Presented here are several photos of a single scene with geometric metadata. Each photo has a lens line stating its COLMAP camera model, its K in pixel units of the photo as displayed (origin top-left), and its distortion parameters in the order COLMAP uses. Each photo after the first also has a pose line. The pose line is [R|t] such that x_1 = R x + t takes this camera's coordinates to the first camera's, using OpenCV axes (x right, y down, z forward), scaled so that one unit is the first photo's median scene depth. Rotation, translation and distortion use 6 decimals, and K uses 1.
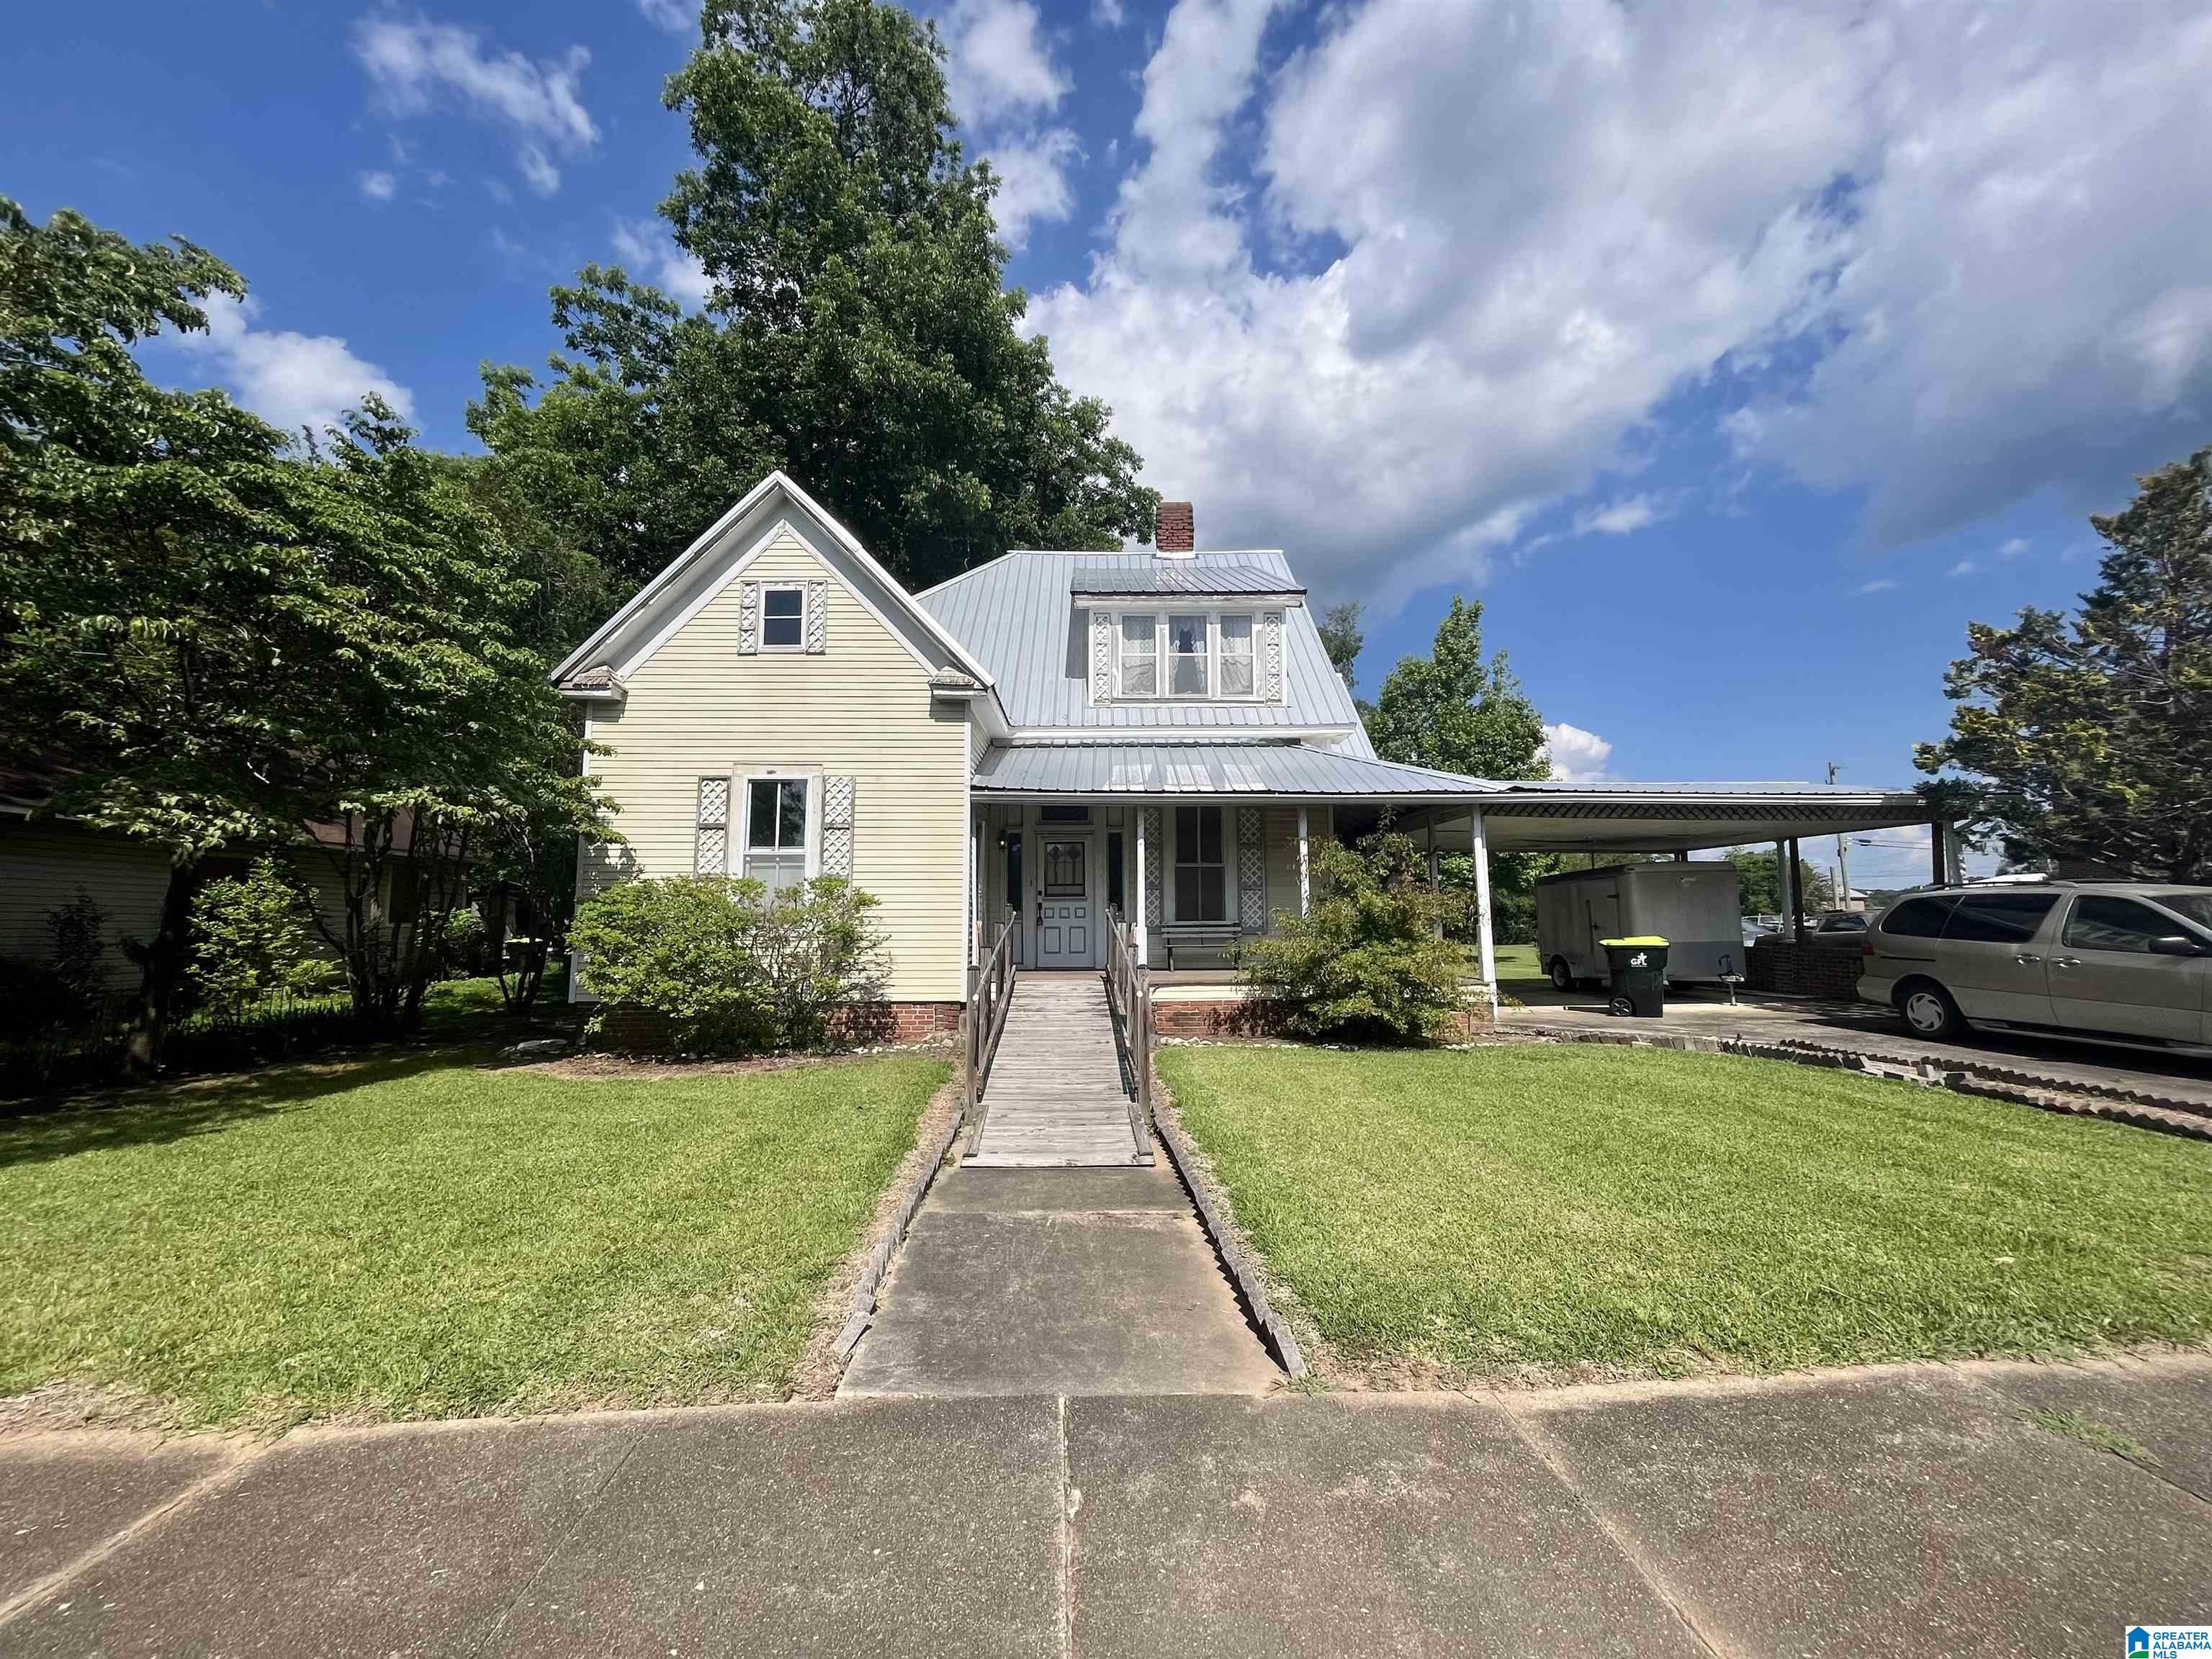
lens RADIAL K [[890.4, 0, 1106.0], [0, 890.4, 829.5], [0, 0, 1]] dist [-0.001440, -0.000093]
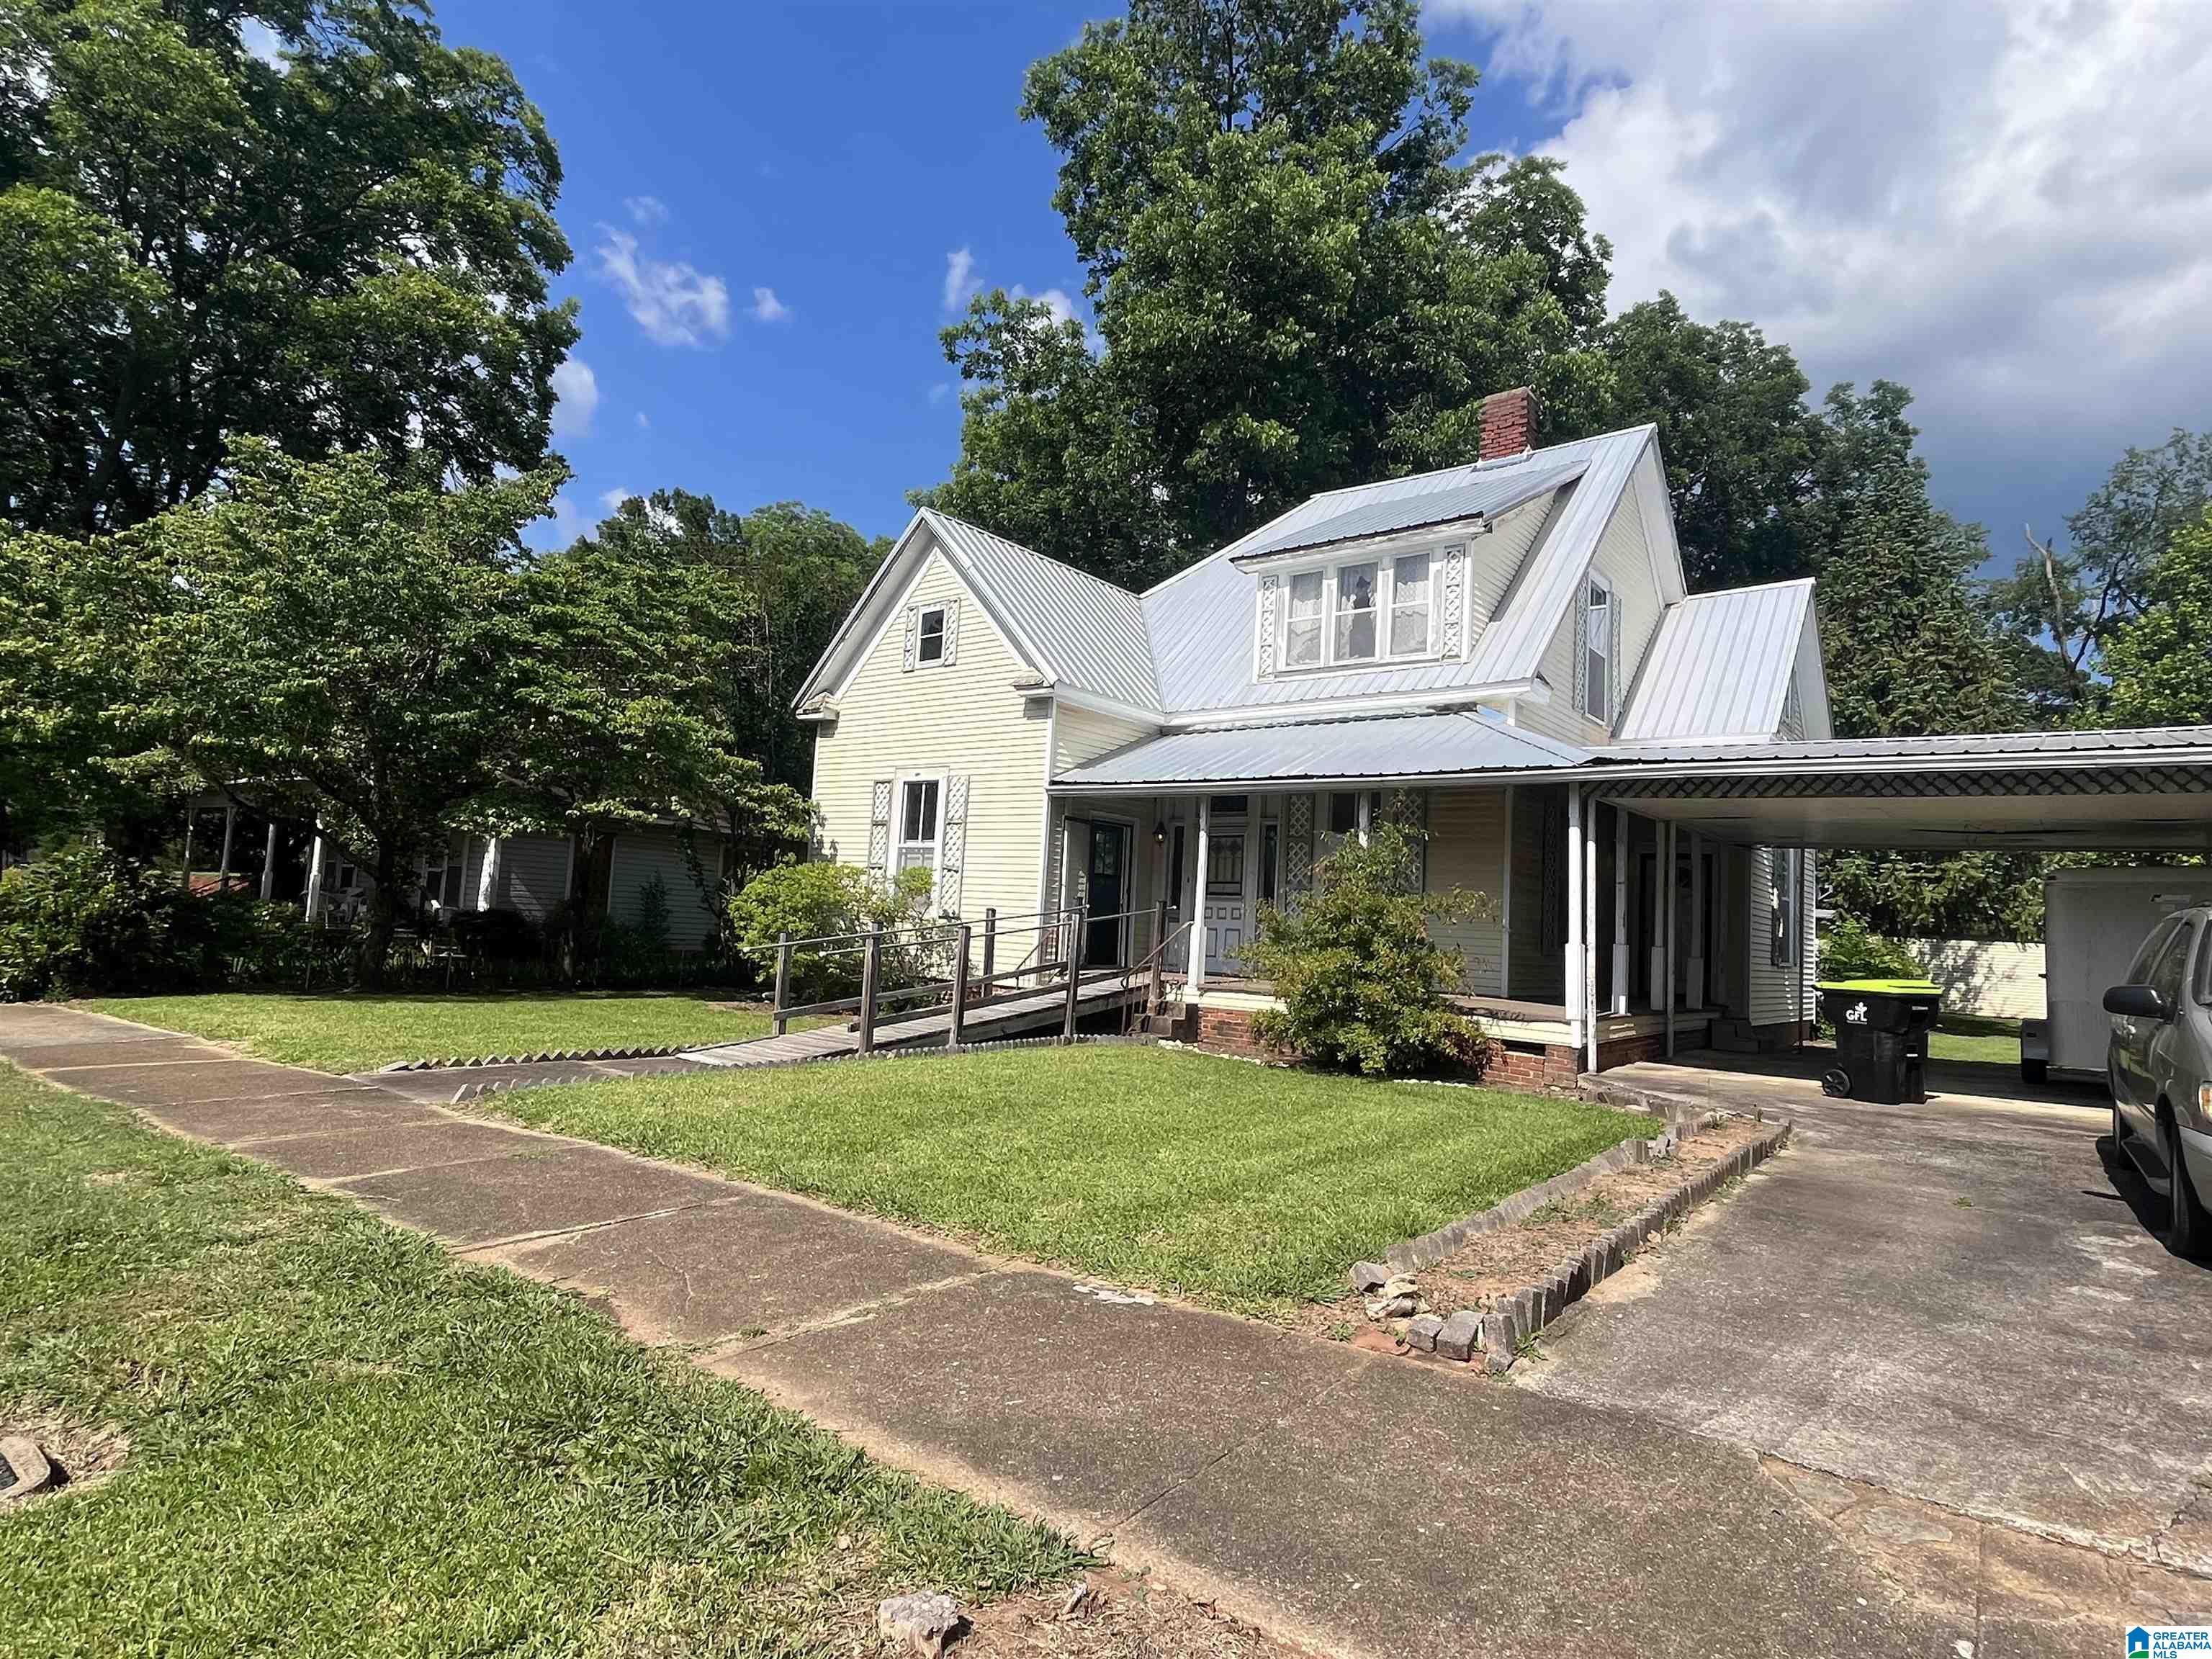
lens RADIAL K [[1207.5, 0, 1106.0], [0, 1207.5, 829.5], [0, 0, 1]] dist [0.001681, 0.000165]
pose [[0.770992, -0.006857, -0.636808, 0.766898], [0.010397, 0.999944, 0.001822, 0.005117], [0.636760, -0.008026, 0.771020, -0.033864]]
